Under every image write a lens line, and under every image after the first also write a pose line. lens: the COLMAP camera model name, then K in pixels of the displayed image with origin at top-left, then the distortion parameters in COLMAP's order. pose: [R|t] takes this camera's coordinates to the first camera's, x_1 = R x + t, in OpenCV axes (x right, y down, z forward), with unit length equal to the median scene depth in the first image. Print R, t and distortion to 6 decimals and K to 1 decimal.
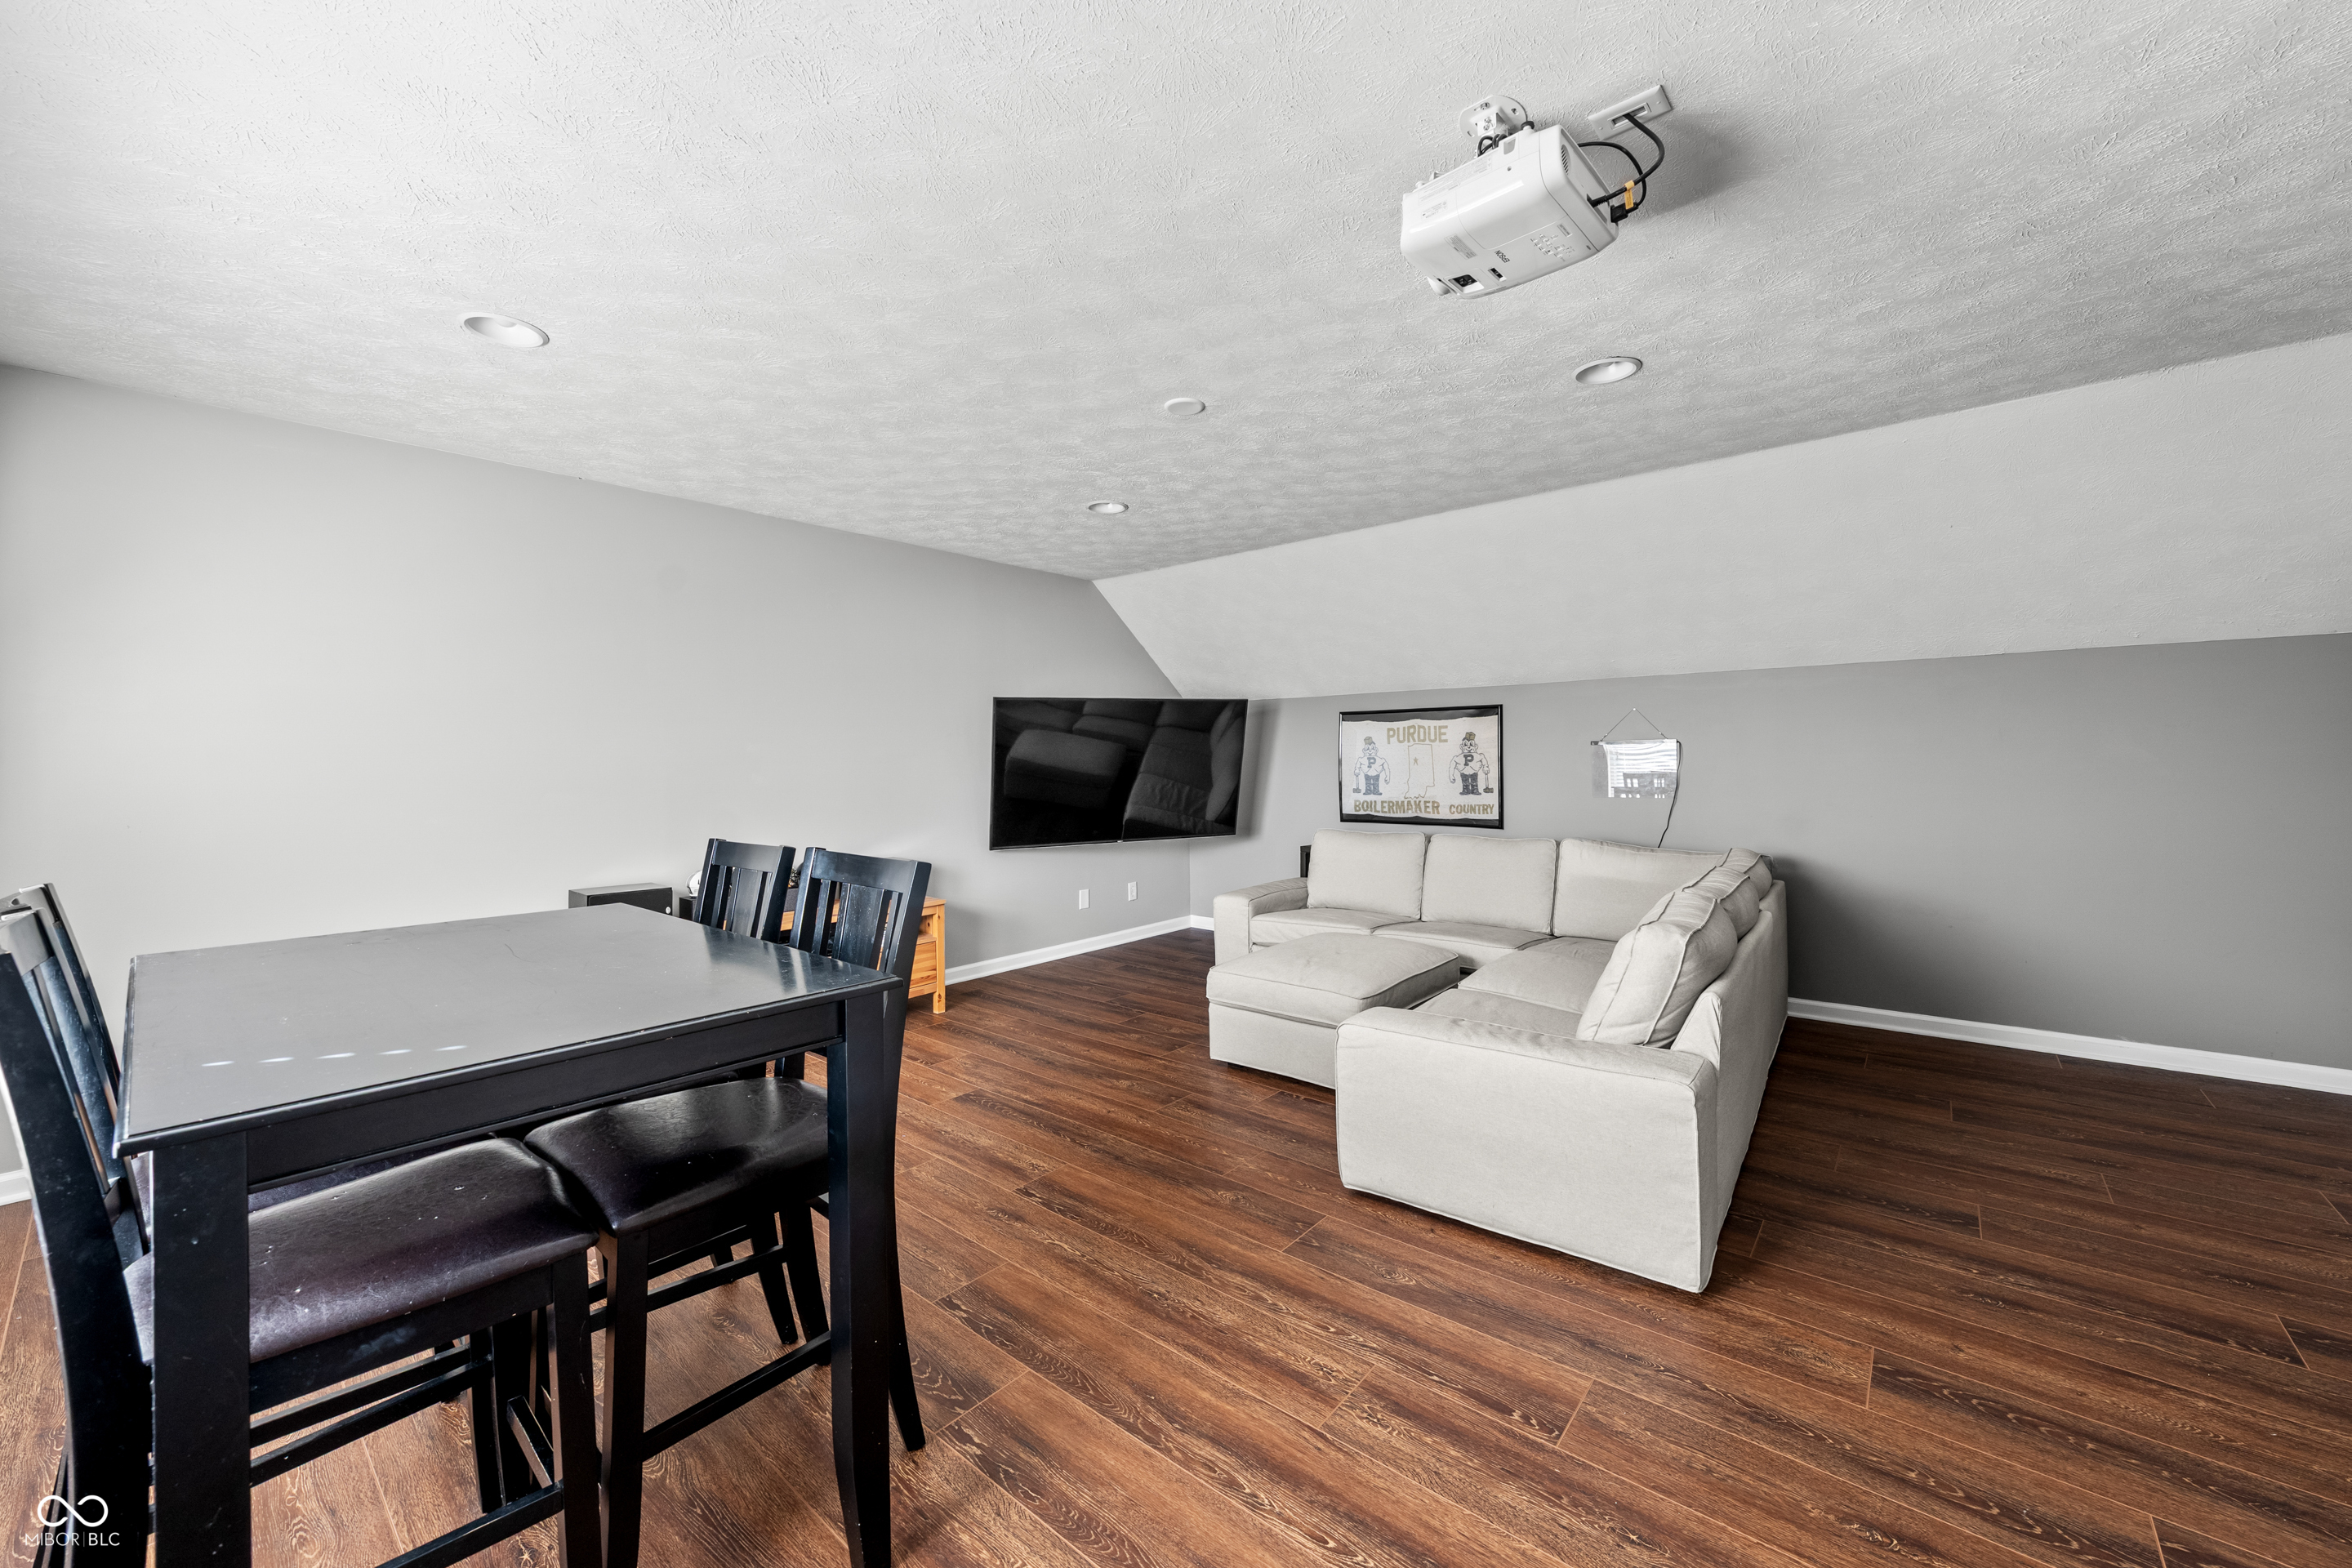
lens RADIAL K [[863.8, 0, 1202.8], [0, 863.8, 765.6], [0, 0, 1]] dist [-0.001471, 0.000151]
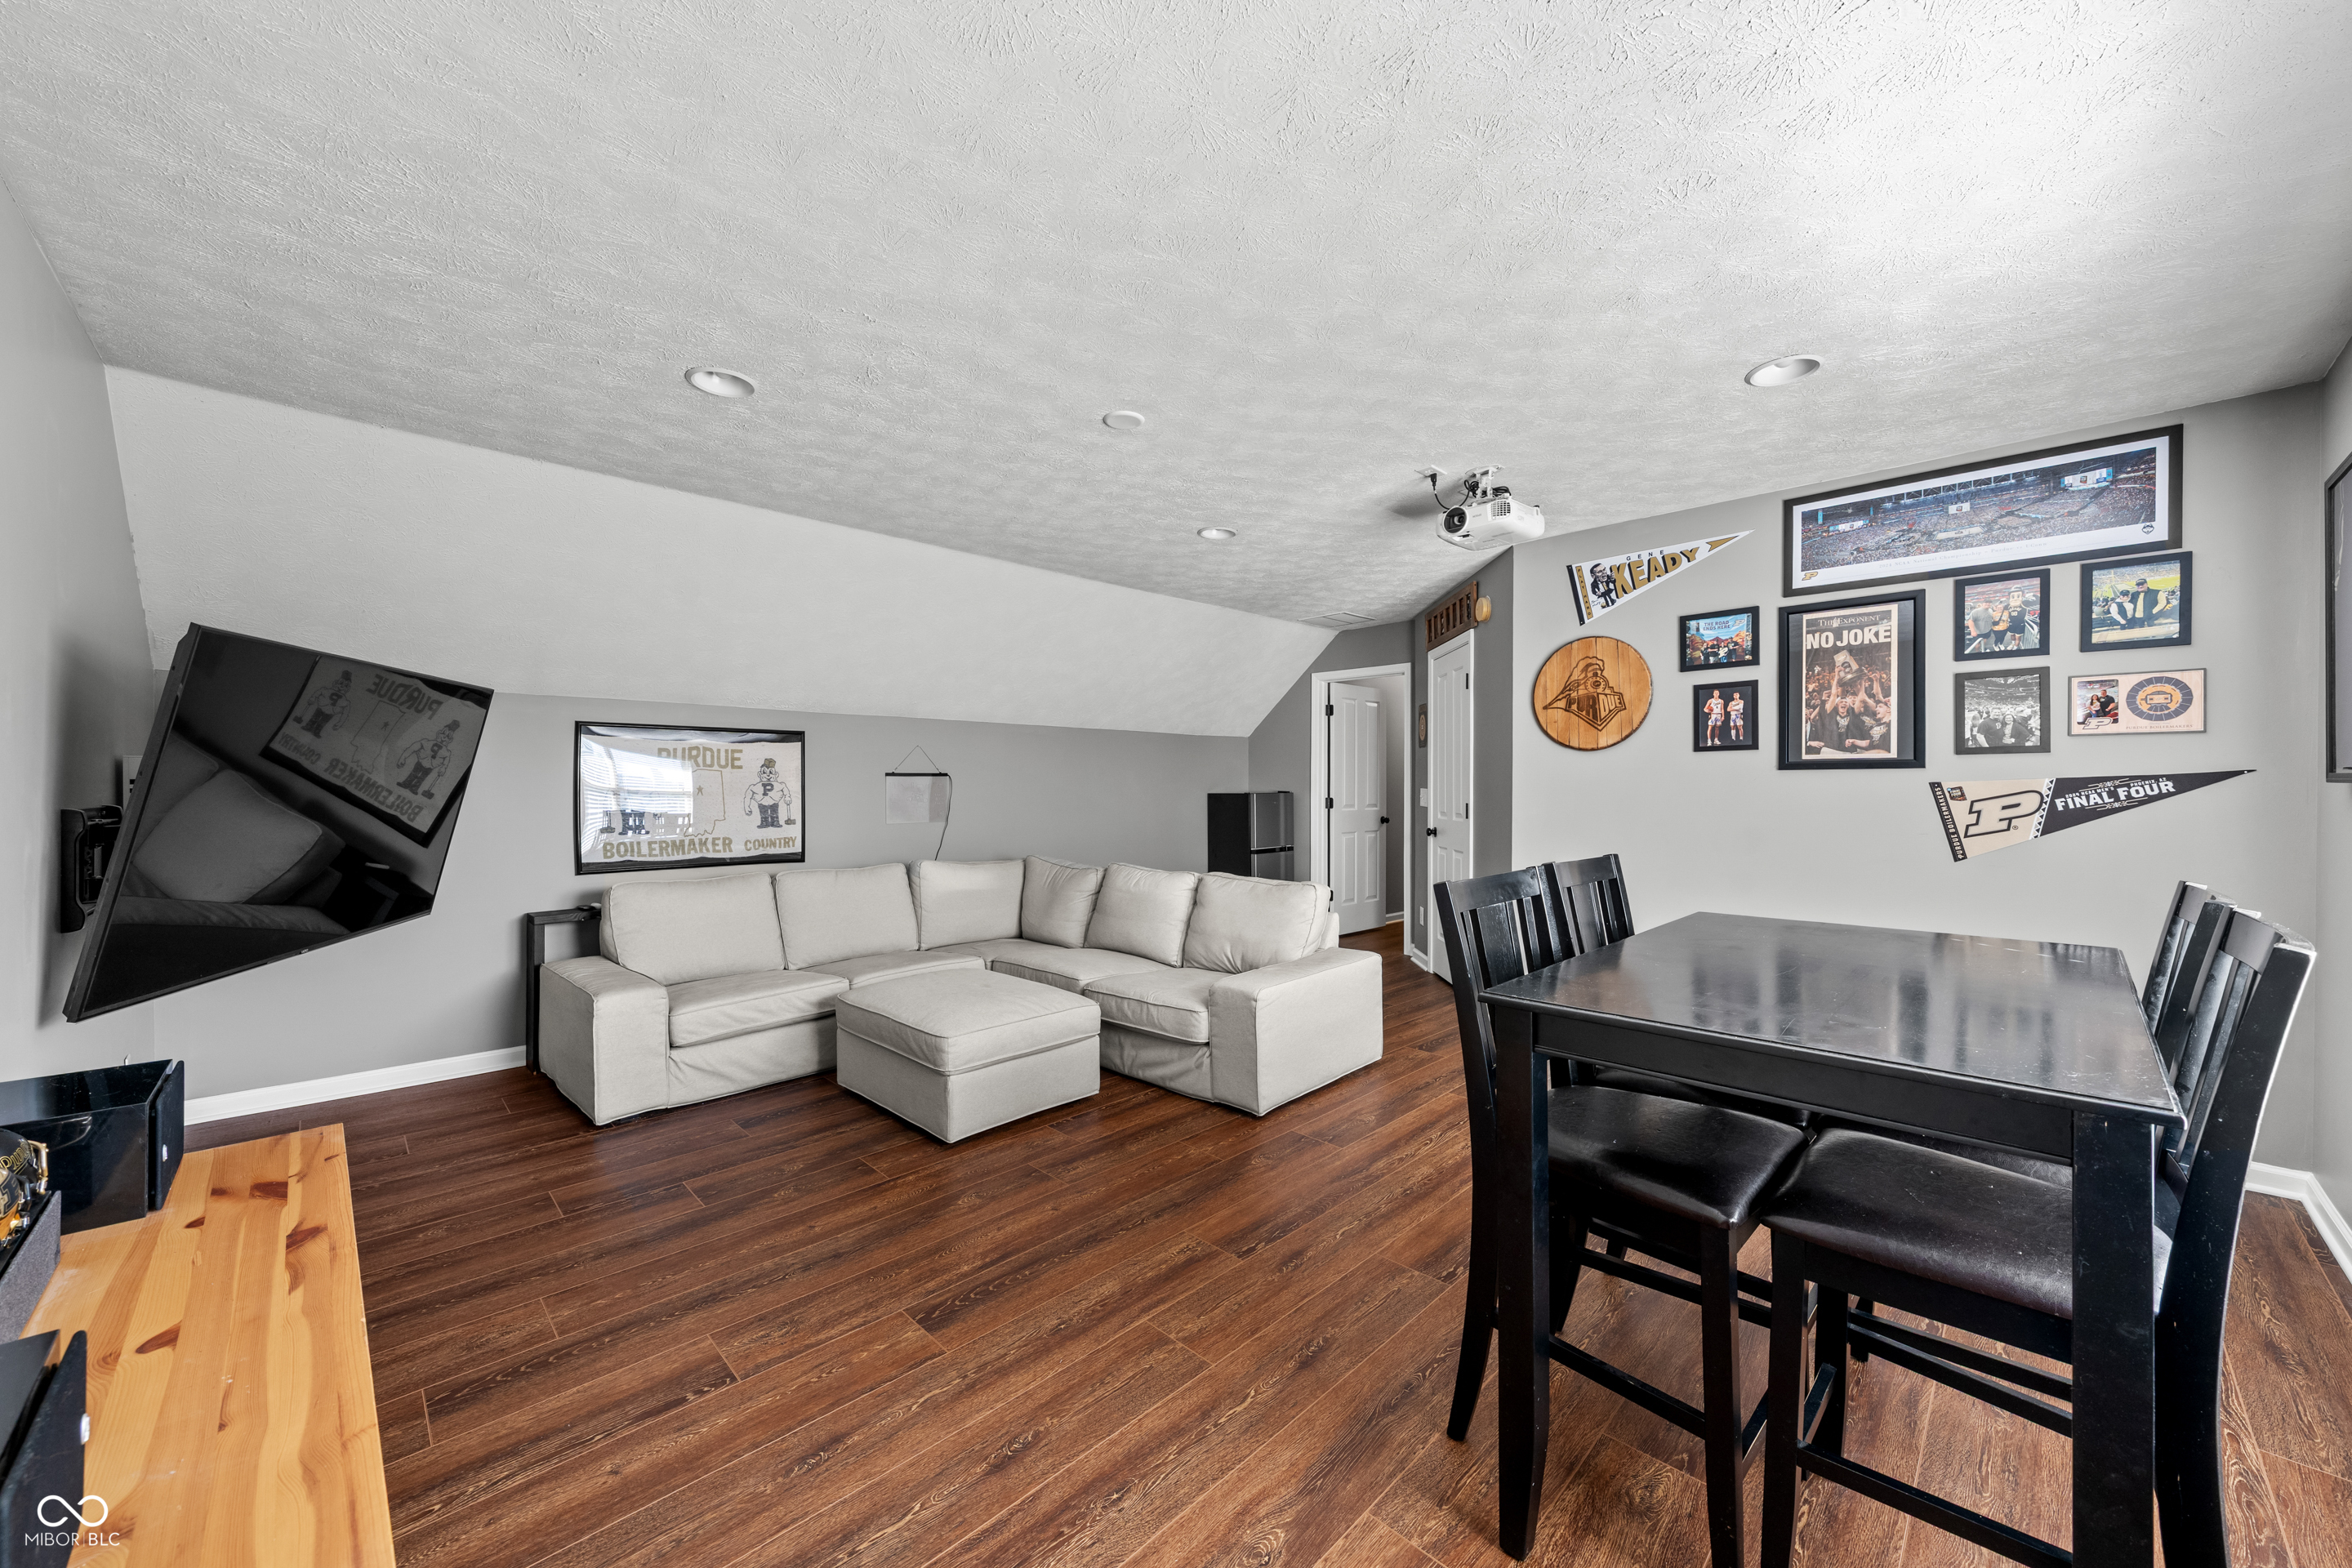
lens RADIAL K [[863.8, 0, 1196.8], [0, 863.8, 786.4], [0, 0, 1]] dist [-0.001471, 0.000151]
pose [[0.099558, 0.012227, 0.994957, -0.803323], [0.007978, 0.999883, -0.013086, 0.008747], [-0.995000, 0.009240, 0.099449, 0.682014]]
